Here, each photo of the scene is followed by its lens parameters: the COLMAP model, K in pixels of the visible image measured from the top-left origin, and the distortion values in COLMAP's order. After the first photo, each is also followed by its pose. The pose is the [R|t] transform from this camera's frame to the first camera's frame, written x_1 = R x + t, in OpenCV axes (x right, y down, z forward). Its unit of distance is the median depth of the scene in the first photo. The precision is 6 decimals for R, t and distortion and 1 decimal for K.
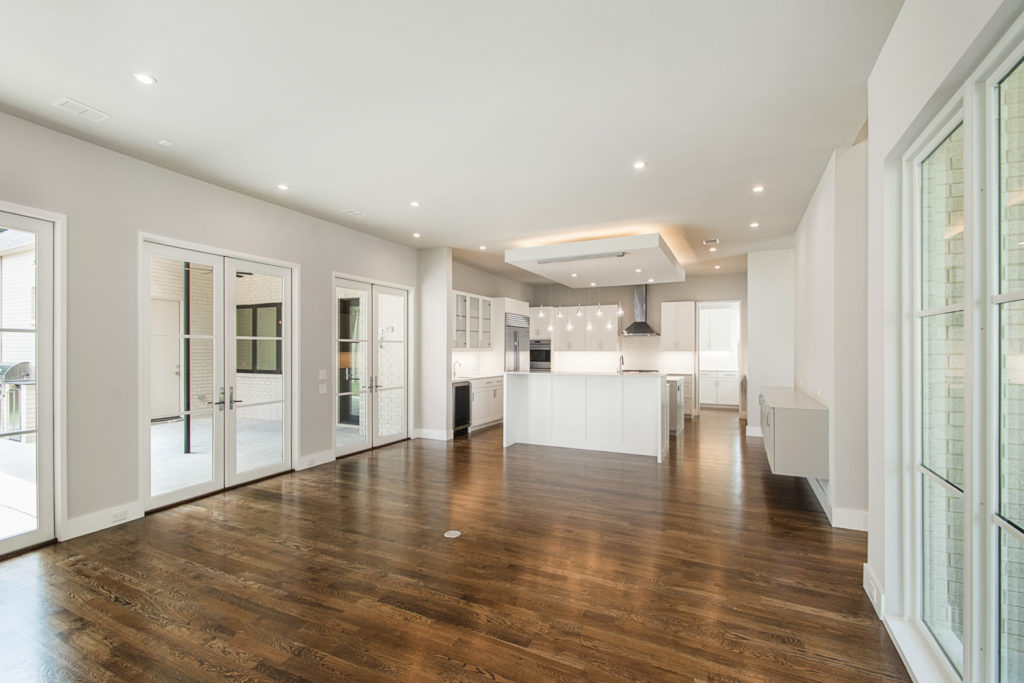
lens RADIAL K [[462.6, 0, 509.2], [0, 462.6, 342.6], [0, 0, 1]] dist [0.003461, 0.000573]
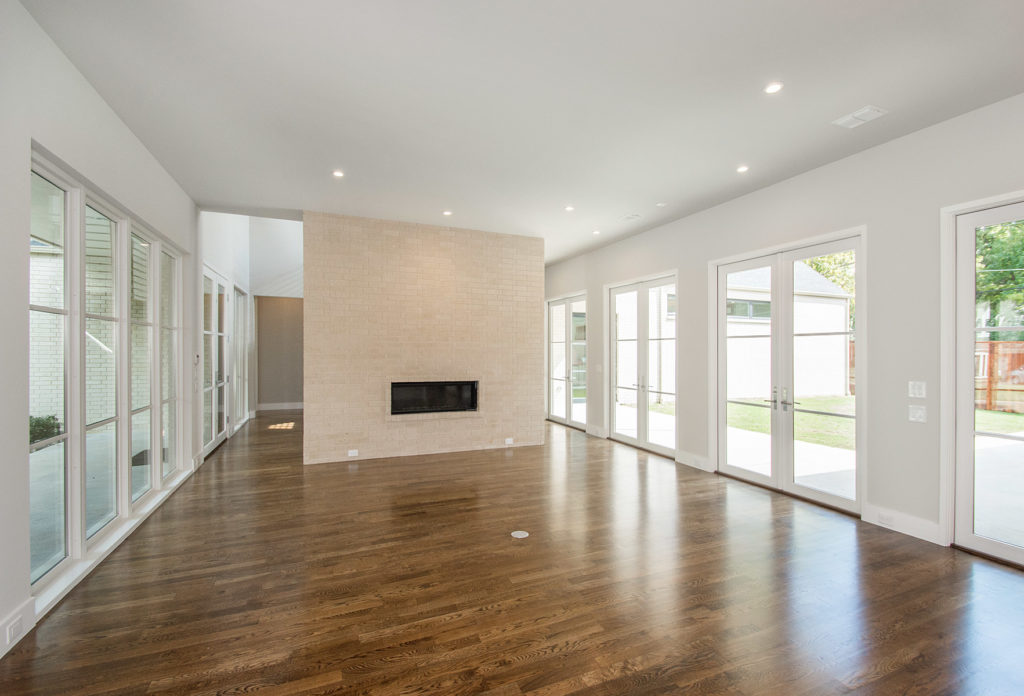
lens RADIAL K [[441.5, 0, 509.9], [0, 441.5, 352.1], [0, 0, 1]] dist [-0.011605, -0.000828]
pose [[-0.648397, 0.002470, -0.761298, 0.654074], [-0.003955, 0.999970, 0.006613, 0.036912], [0.761292, 0.007299, -0.648368, 1.770397]]
